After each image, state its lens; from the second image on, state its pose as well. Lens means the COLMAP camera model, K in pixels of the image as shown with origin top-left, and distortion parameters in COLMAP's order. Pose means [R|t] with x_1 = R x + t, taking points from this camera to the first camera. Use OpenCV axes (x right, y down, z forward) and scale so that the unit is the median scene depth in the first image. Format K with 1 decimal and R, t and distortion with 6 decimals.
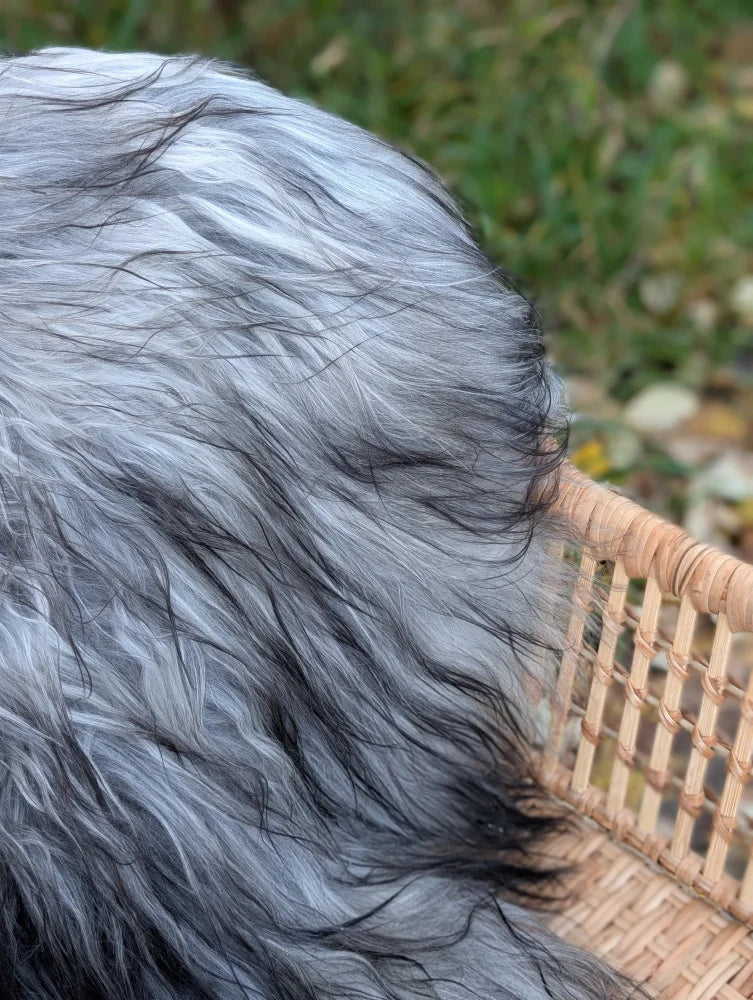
lens RADIAL K [[1411.1, 0, 350.7], [0, 1411.1, 491.5], [0, 0, 1]] dist [0.192178, -0.755909]
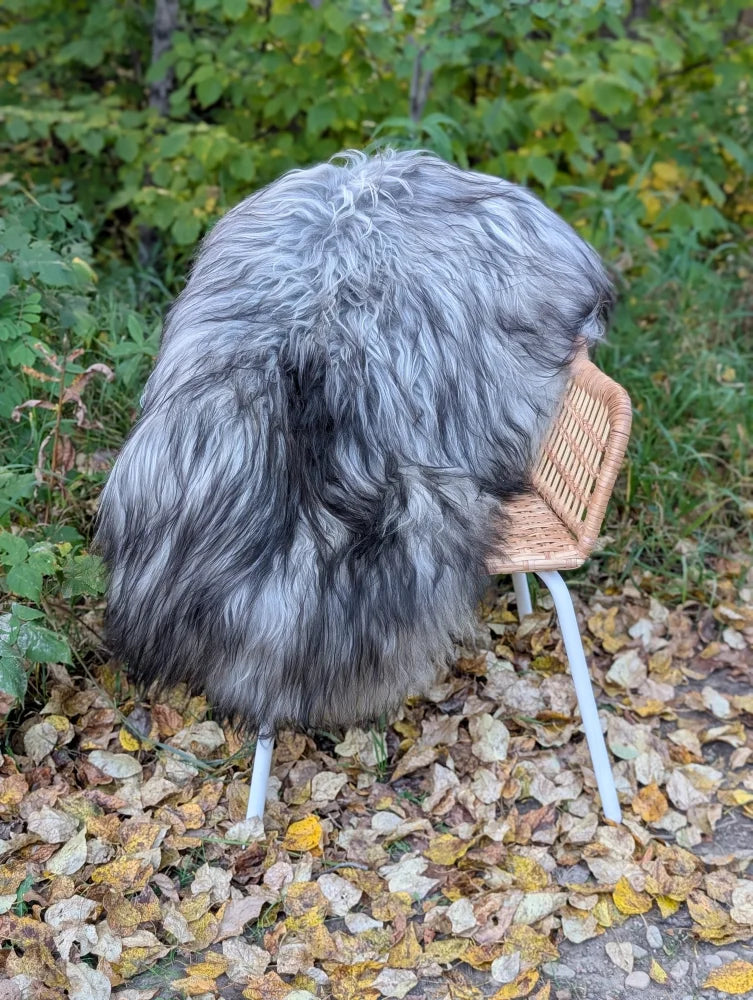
lens RADIAL K [[1409.2, 0, 349.2], [0, 1409.2, 498.8], [0, 0, 1]] dist [0.207303, -0.881722]
pose [[0.817225, 0.300784, -0.491601, 1.147459], [-0.431843, 0.884466, -0.176727, 0.849208], [0.381647, 0.356720, 0.852699, -1.234742]]
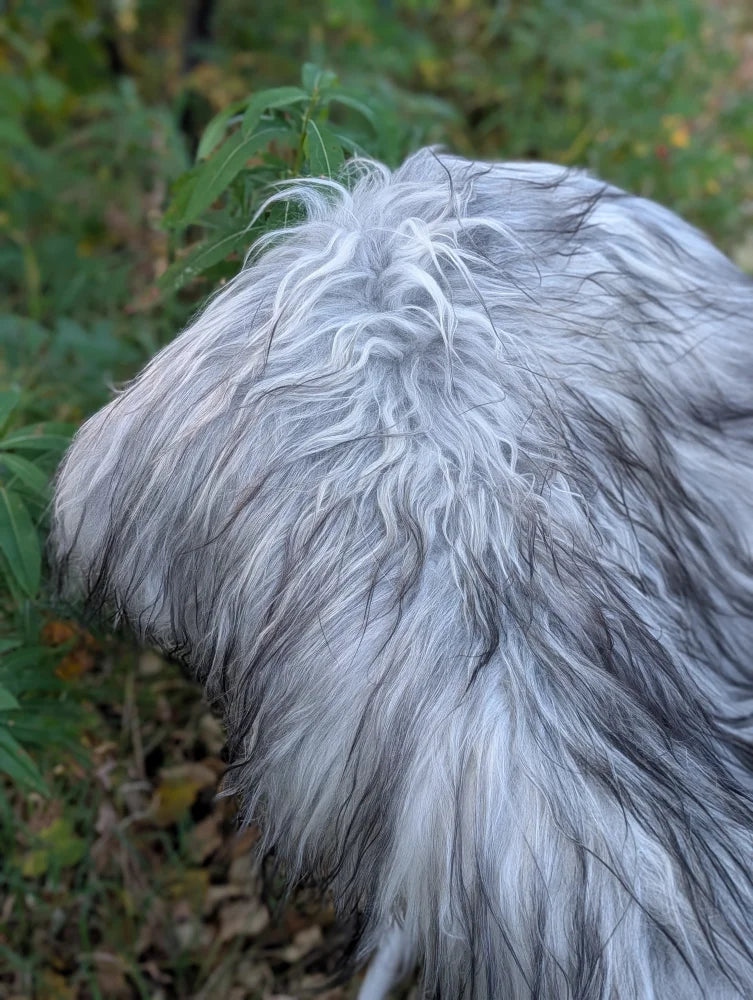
lens RADIAL K [[1411.1, 0, 350.7], [0, 1411.1, 491.5], [0, 0, 1]] dist [0.192178, -0.755909]
pose [[0.989150, -0.038546, 0.141765, -0.580225], [0.063923, 0.981757, -0.179072, 0.299554], [-0.132276, 0.186191, 0.973569, -0.399487]]
